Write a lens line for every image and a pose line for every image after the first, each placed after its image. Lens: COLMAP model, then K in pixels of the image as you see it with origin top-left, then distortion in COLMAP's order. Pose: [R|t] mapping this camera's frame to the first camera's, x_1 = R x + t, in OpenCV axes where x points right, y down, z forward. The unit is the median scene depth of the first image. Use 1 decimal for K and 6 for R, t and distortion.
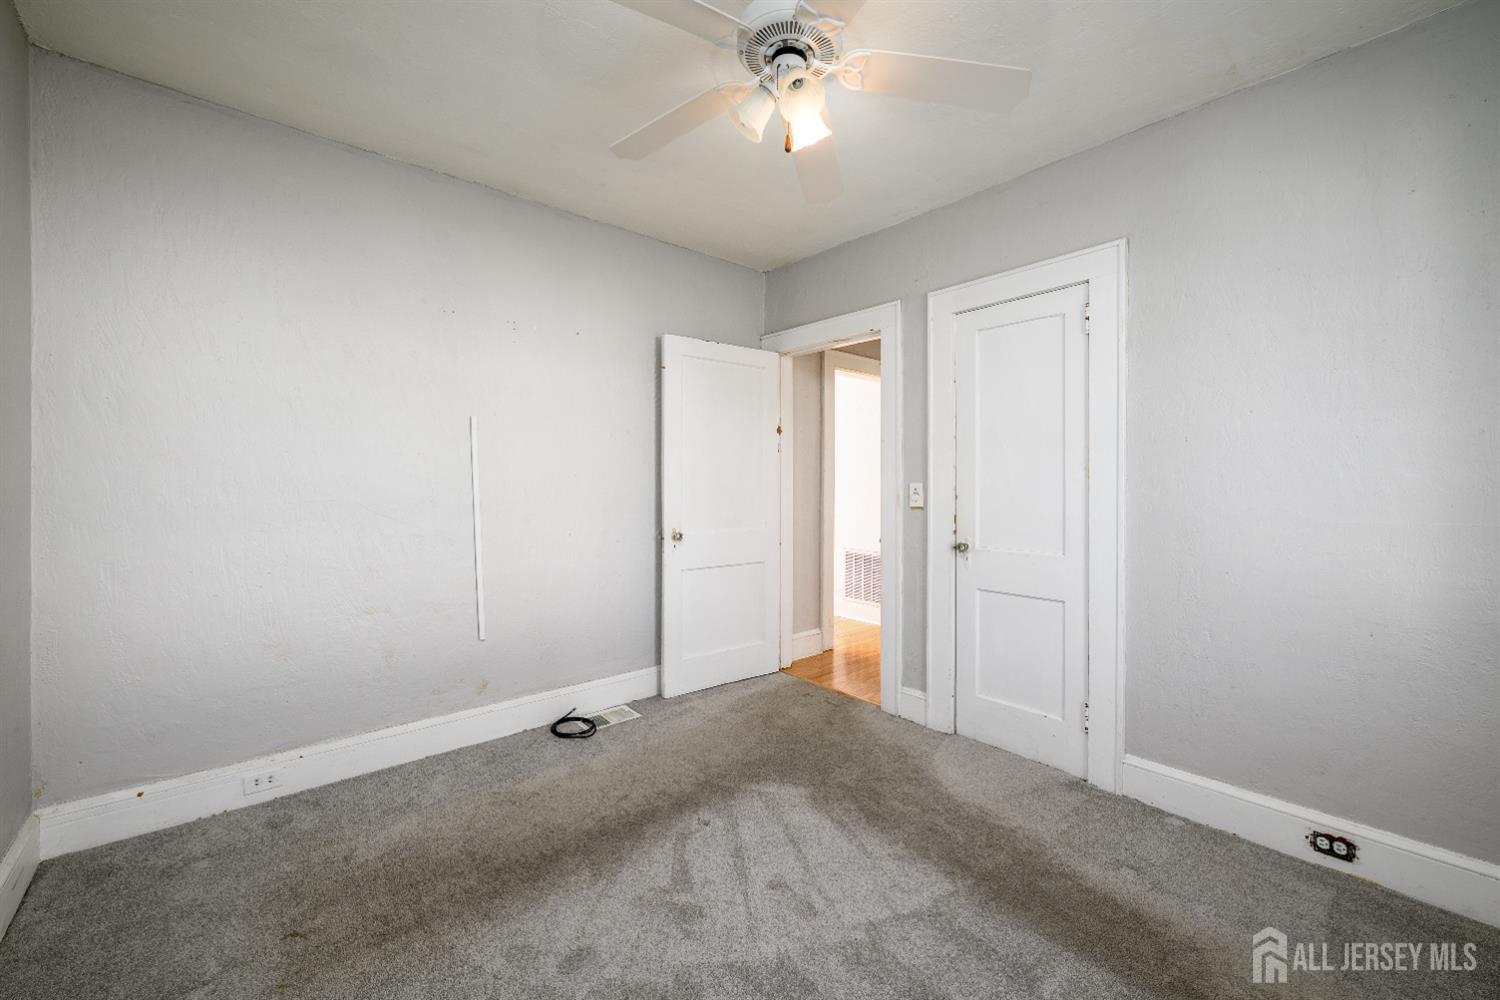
lens RADIAL K [[608.4, 0, 755.2], [0, 608.4, 479.2], [0, 0, 1]] dist [-0.000500, 0.000097]
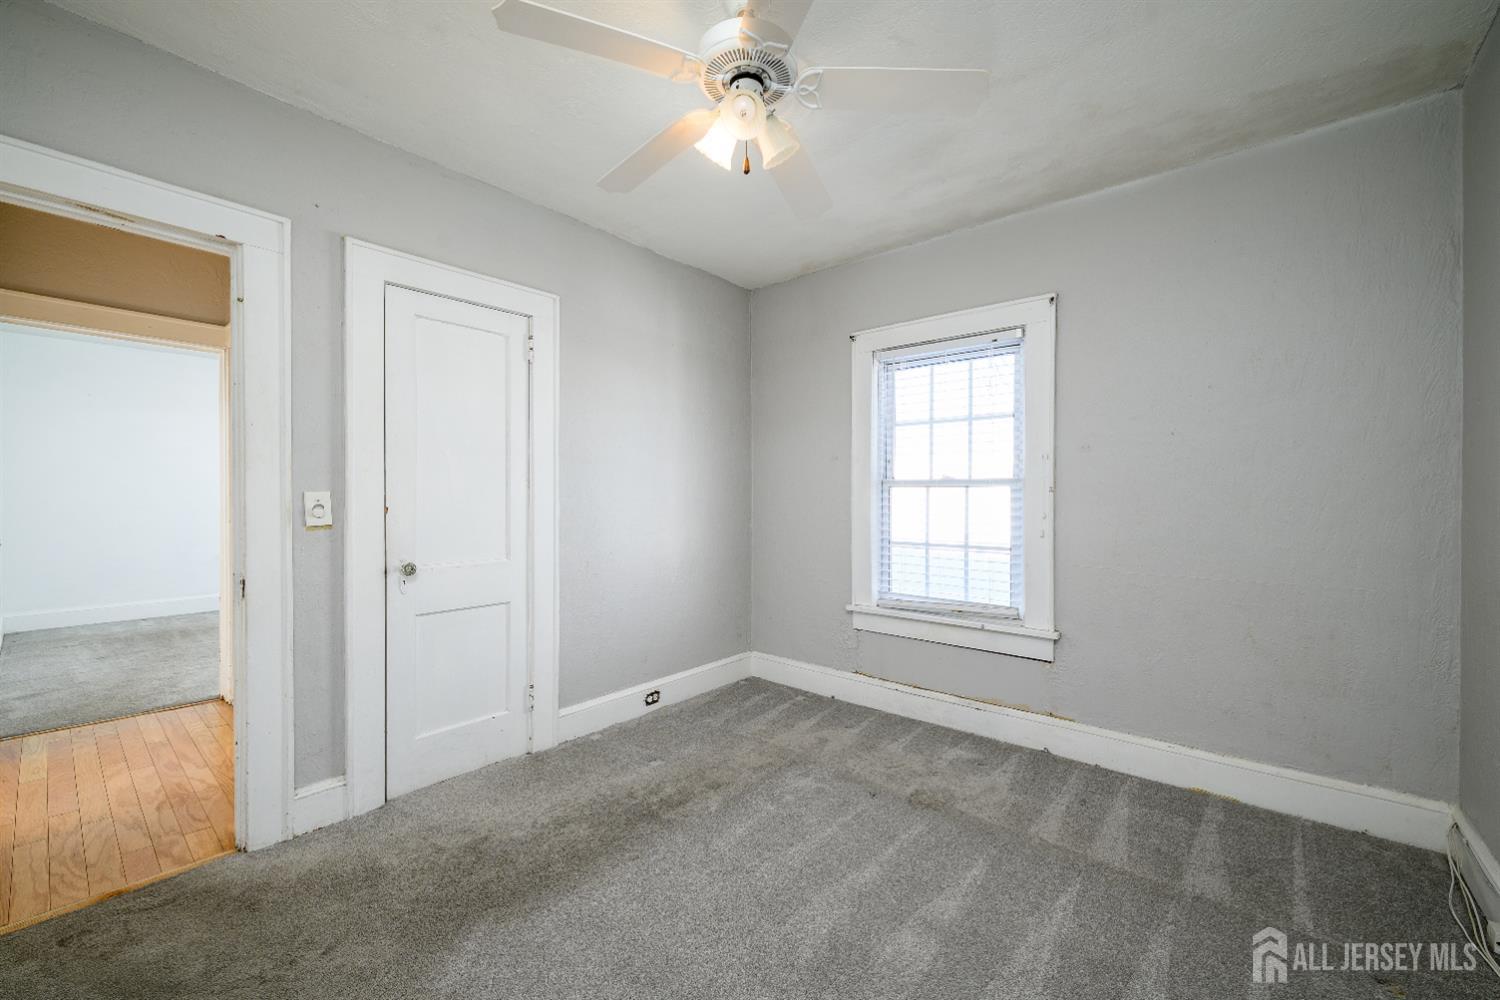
lens RADIAL K [[597.5, 0, 750.9], [0, 597.5, 491.6], [0, 0, 1]] dist [0.001173, 0.000100]
pose [[-0.151696, -0.000756, 0.988427, -0.601737], [-0.015127, 0.999884, -0.001557, -0.001132], [-0.988311, -0.015188, -0.151690, 0.727832]]
